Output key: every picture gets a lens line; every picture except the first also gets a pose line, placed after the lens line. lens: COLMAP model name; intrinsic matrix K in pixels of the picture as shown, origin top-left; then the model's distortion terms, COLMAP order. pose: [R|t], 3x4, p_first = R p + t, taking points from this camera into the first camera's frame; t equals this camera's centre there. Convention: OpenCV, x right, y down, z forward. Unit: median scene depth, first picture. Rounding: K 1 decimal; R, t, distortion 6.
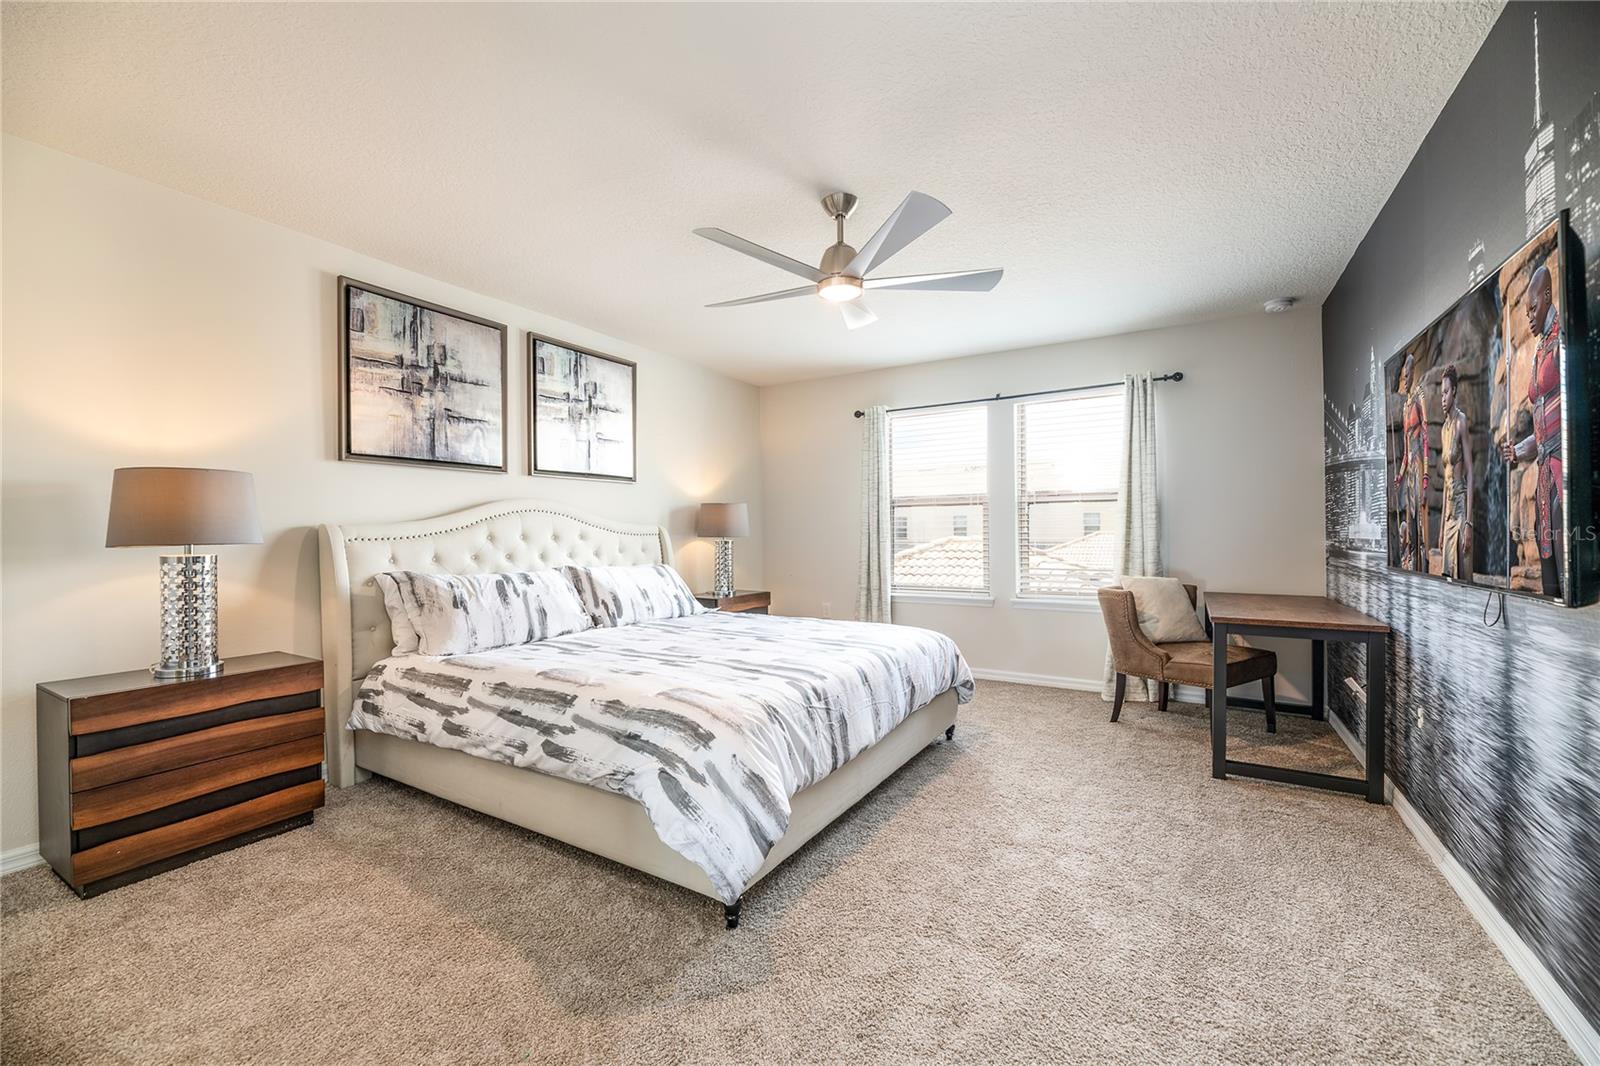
lens RADIAL K [[633.0, 0, 791.7], [0, 633.0, 532.5], [0, 0, 1]] dist [-0.004546, -0.000660]
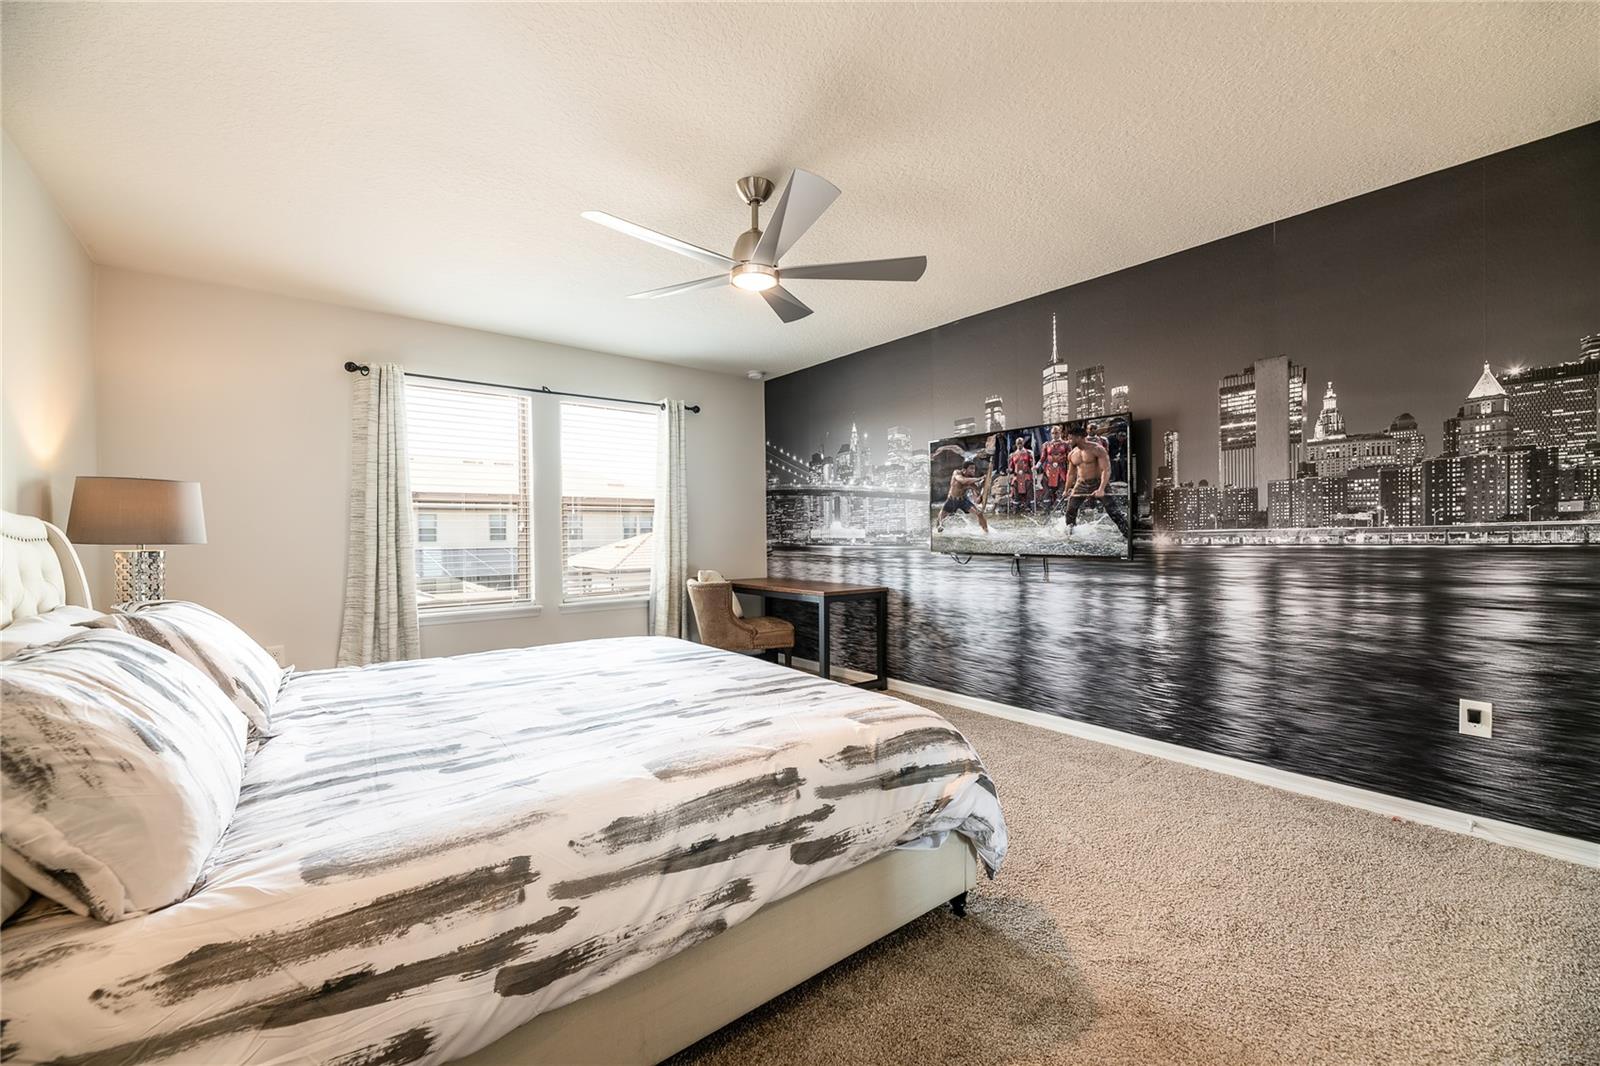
lens RADIAL K [[633.0, 0, 801.6], [0, 633.0, 532.9], [0, 0, 1]] dist [-0.004546, -0.000660]
pose [[0.354062, 0.002451, 0.935219, -0.881103], [0.002768, 0.999989, -0.003669, 0.003705], [-0.935218, 0.003888, 0.354052, 0.667409]]
